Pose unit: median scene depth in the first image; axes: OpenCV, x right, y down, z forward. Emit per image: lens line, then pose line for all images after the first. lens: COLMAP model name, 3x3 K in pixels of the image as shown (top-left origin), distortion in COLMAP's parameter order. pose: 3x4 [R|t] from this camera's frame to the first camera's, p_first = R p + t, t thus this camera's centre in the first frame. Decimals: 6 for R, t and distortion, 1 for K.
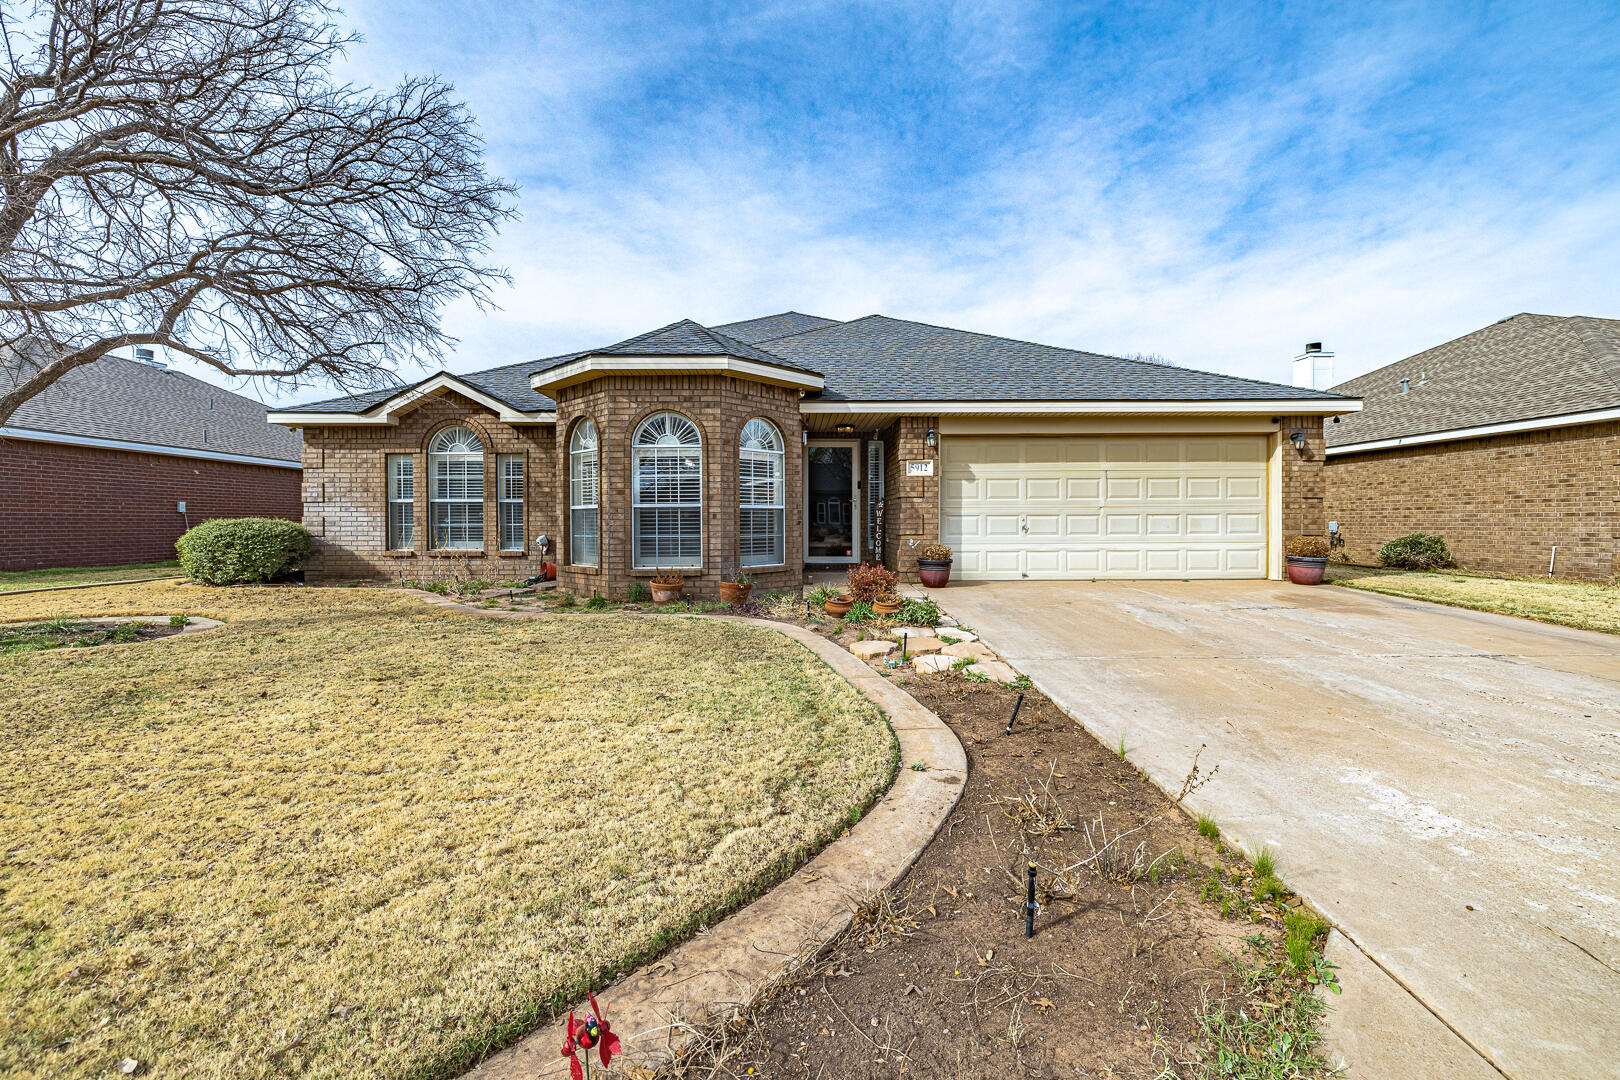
lens RADIAL K [[680.1, 0, 797.0], [0, 680.1, 525.0], [0, 0, 1]] dist [0.000024, 0.000270]
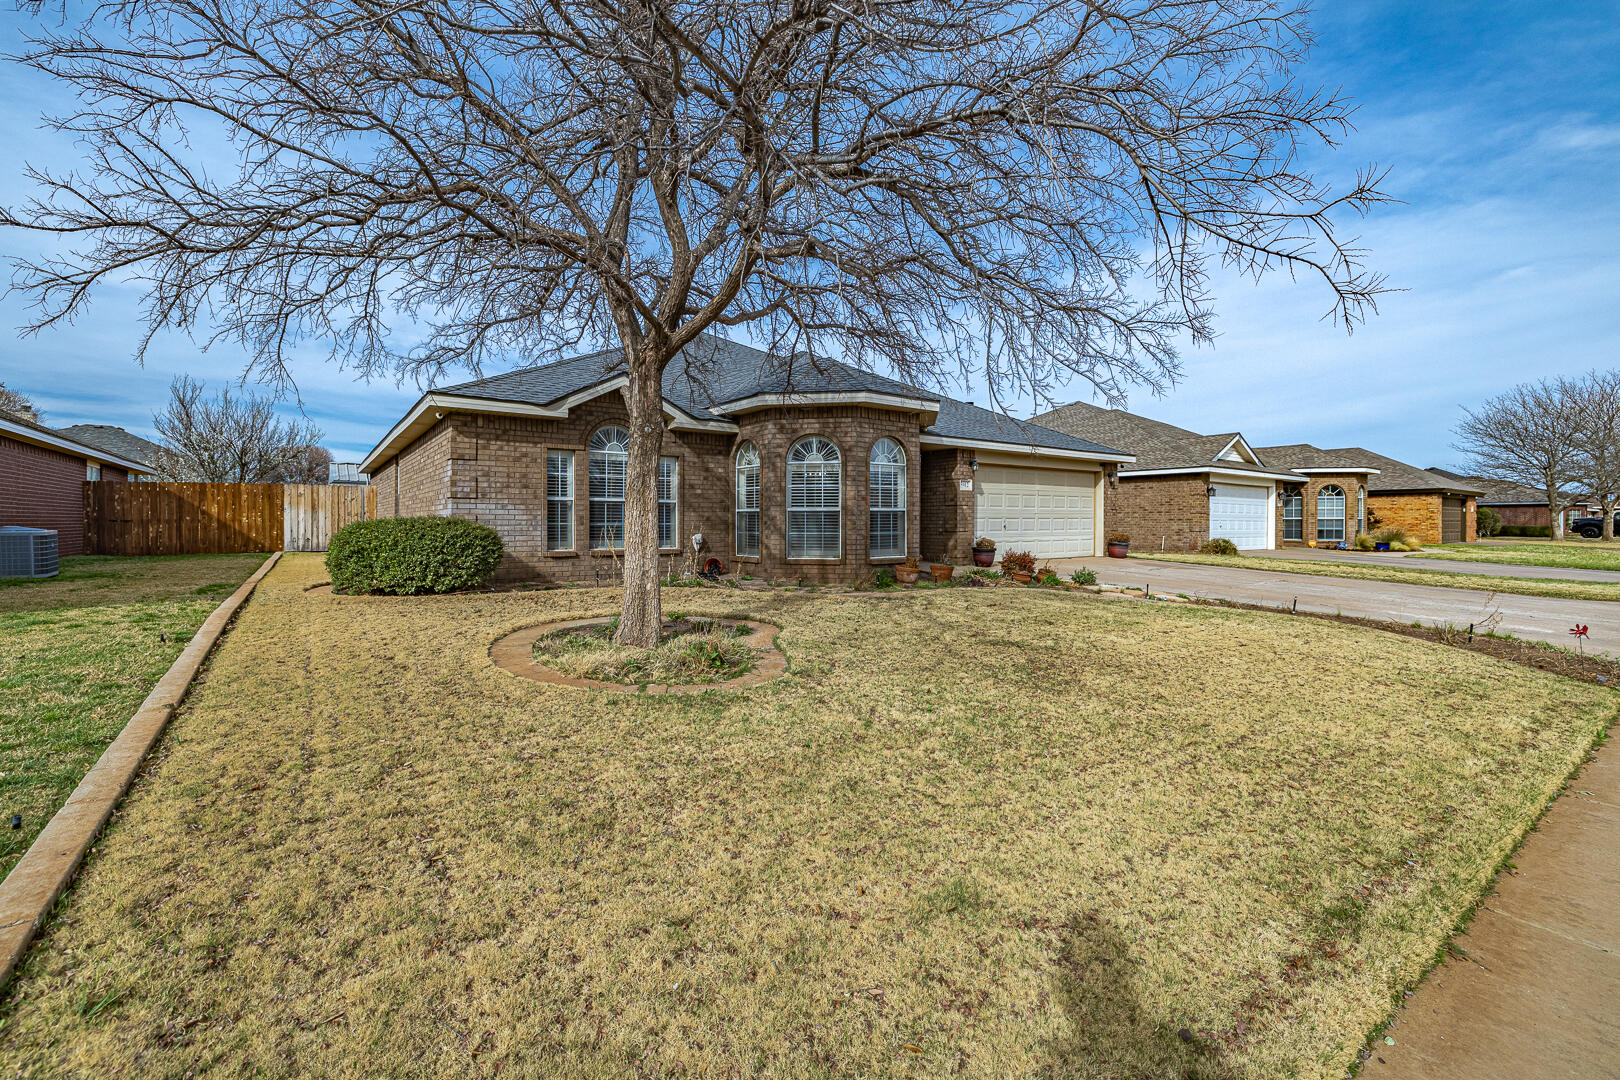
lens RADIAL K [[680.1, 0, 797.0], [0, 680.1, 525.0], [0, 0, 1]] dist [0.000024, 0.000270]
pose [[0.815713, 0.000708, 0.578457, -0.945441], [0.000048, 0.999999, -0.001293, 0.003000], [-0.578457, 0.001082, 0.815712, 0.029503]]
